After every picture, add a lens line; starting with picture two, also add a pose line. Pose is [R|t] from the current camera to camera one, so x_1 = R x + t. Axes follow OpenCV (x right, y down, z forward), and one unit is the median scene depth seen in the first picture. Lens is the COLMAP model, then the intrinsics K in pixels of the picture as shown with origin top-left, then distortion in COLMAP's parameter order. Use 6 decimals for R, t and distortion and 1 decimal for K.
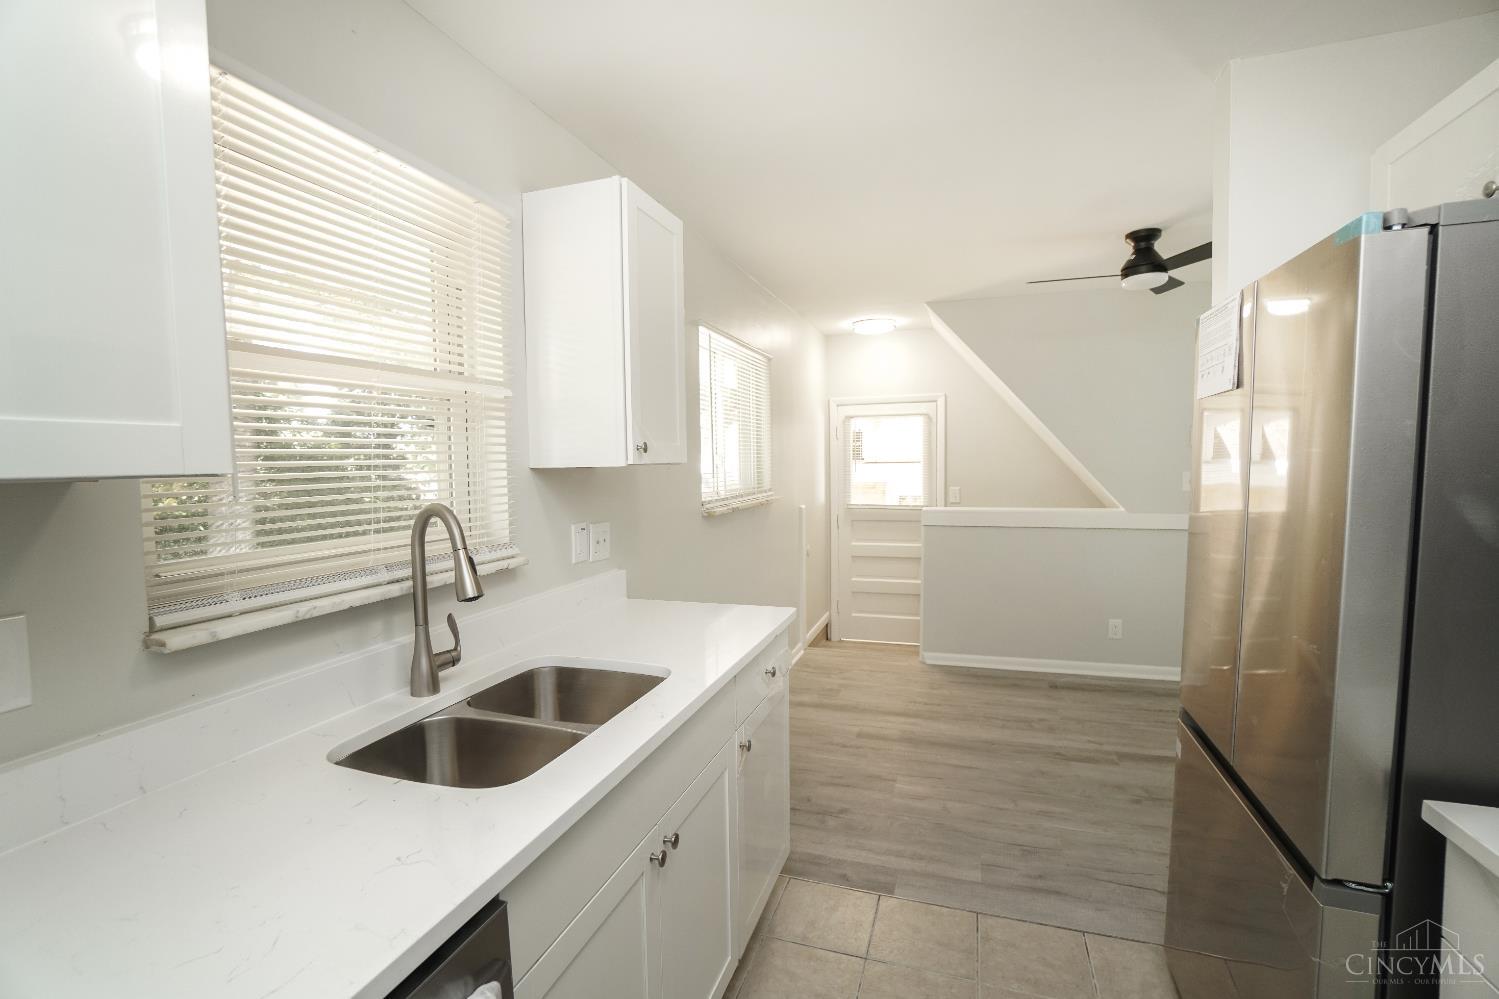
lens RADIAL K [[691.2, 0, 740.9], [0, 691.2, 505.0], [0, 0, 1]] dist [-0.059270, 0.022457]
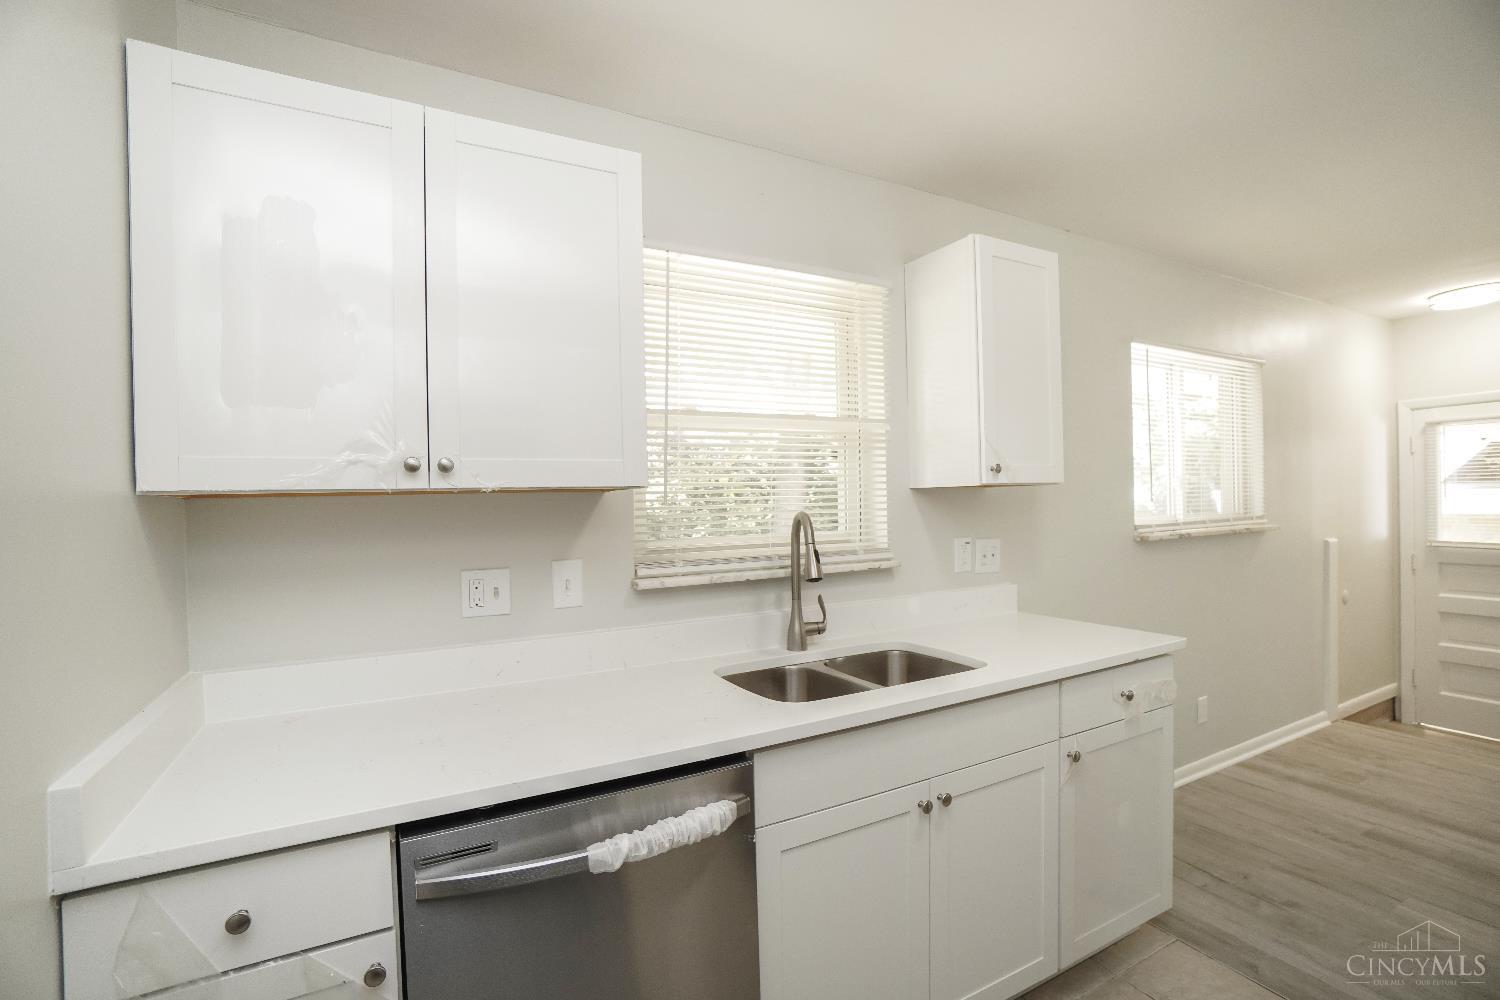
lens RADIAL K [[691.7, 0, 741.4], [0, 691.7, 505.5], [0, 0, 1]] dist [-0.059270, 0.022457]
pose [[0.728763, 0.003210, -0.684758, 0.268895], [-0.033722, 0.998944, -0.031206, 0.021130], [0.683935, 0.045833, 0.728102, -0.070304]]
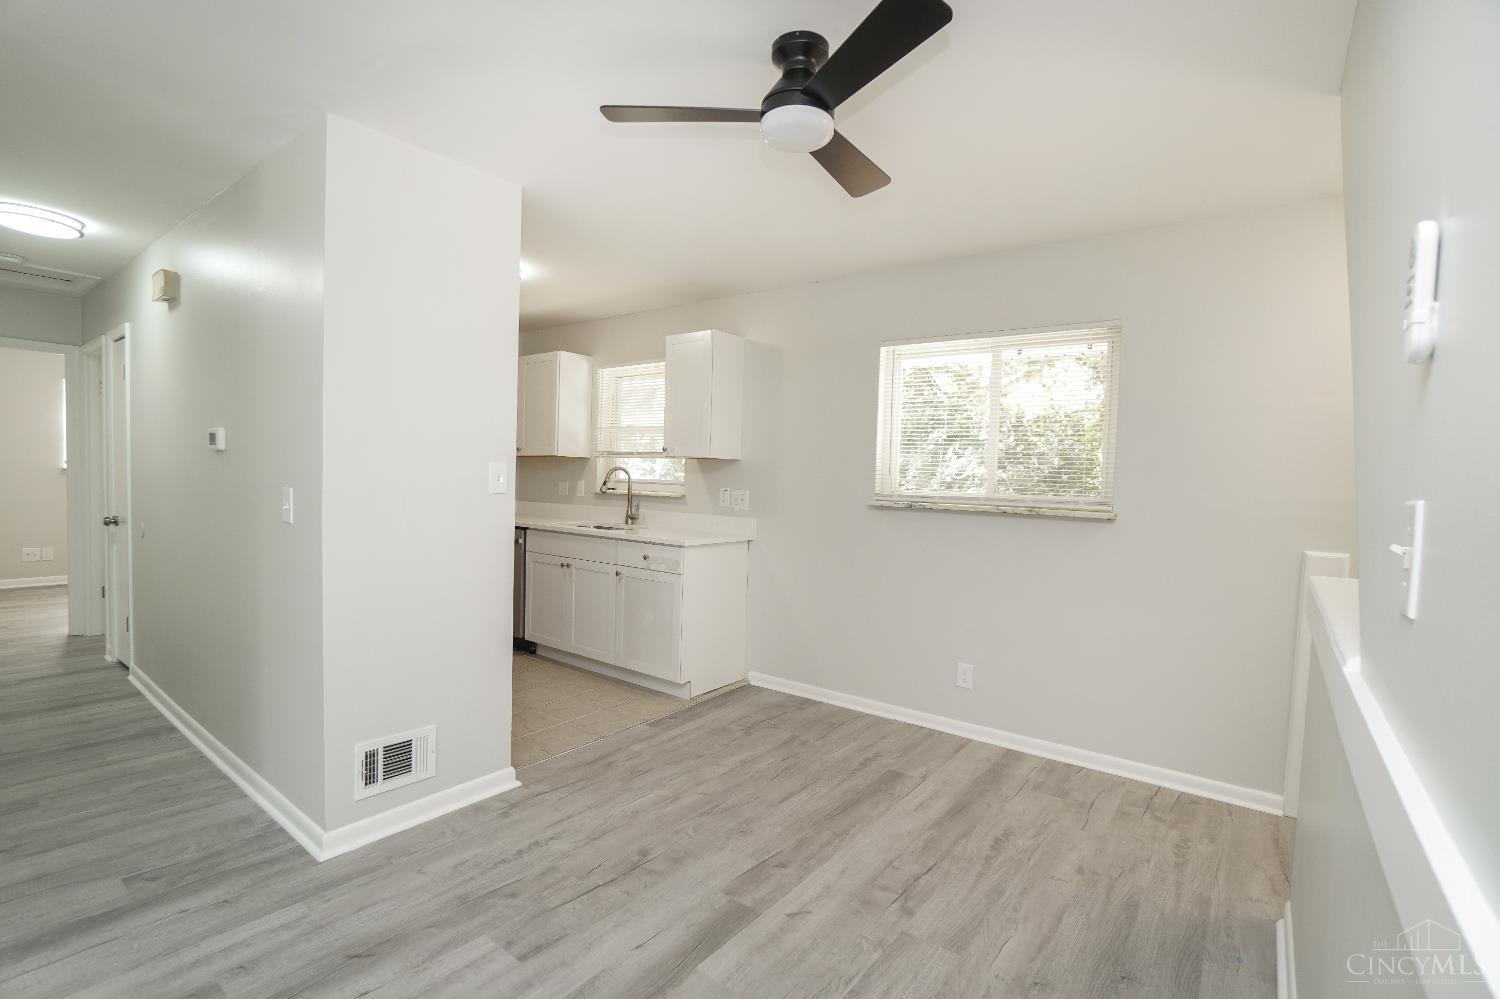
lens RADIAL K [[691.7, 0, 741.4], [0, 691.7, 505.0], [0, 0, 1]] dist [-0.059270, 0.022457]
pose [[-0.318757, 0.047280, -0.946657, 1.640742], [-0.092913, 0.992386, 0.080849, -0.089516], [0.943272, 0.113728, -0.311937, 1.638559]]
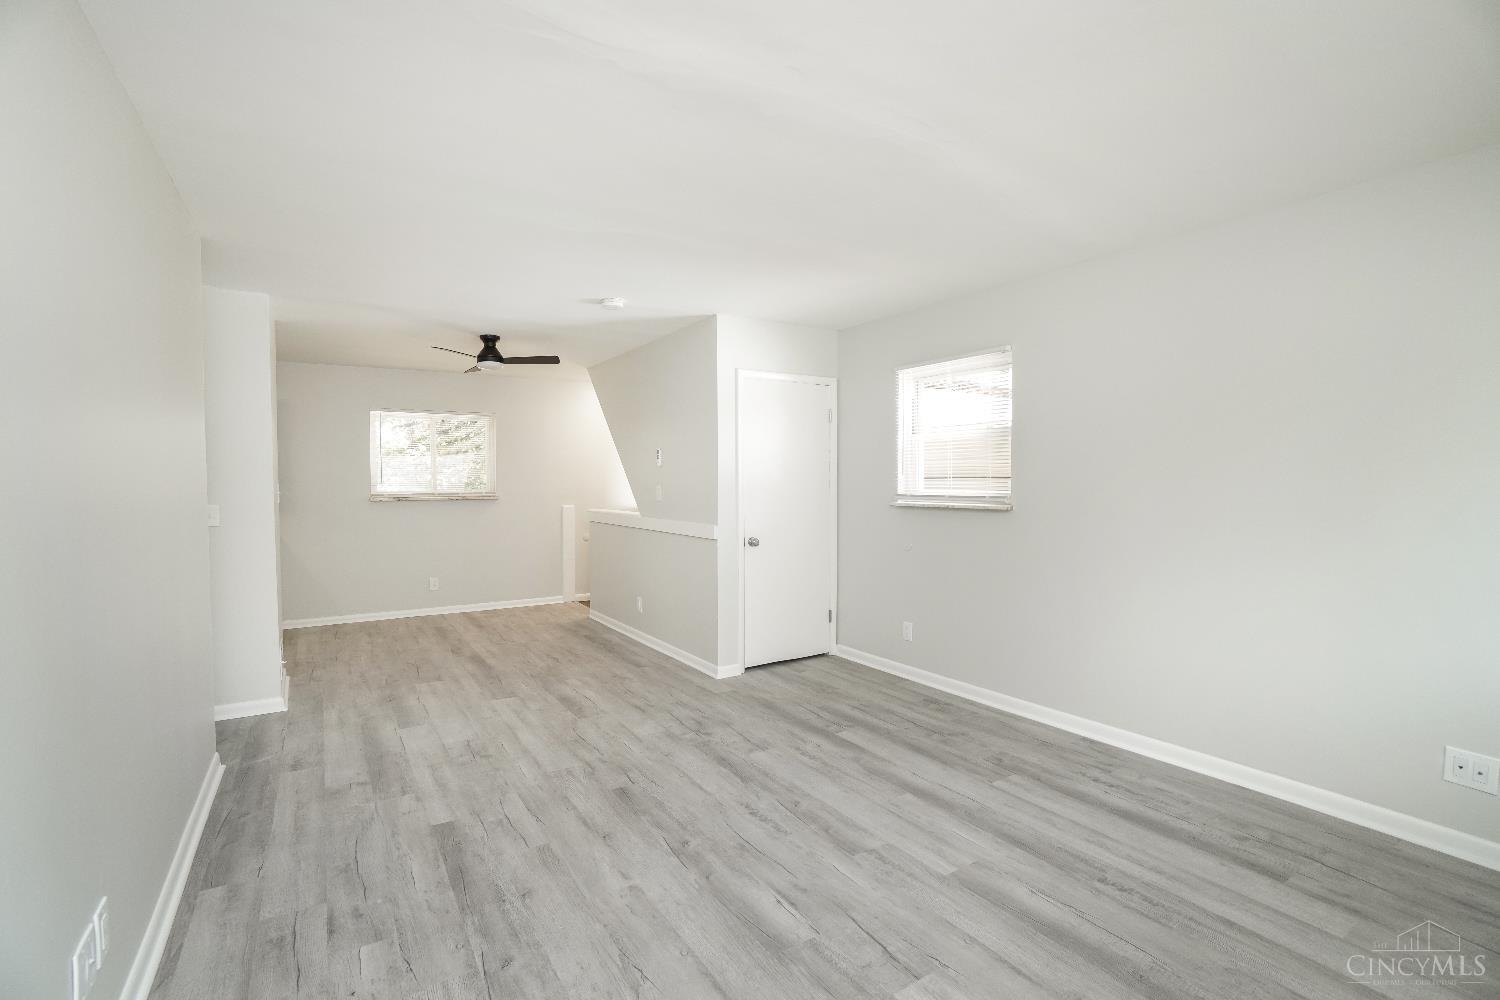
lens RADIAL K [[691.7, 0, 741.4], [0, 691.7, 505.5], [0, 0, 1]] dist [-0.059270, 0.022457]
pose [[0.797680, 0.034594, -0.602088, 2.972771], [-0.050908, 0.998653, -0.010066, -0.013928], [0.600929, 0.038681, 0.798366, 0.046023]]
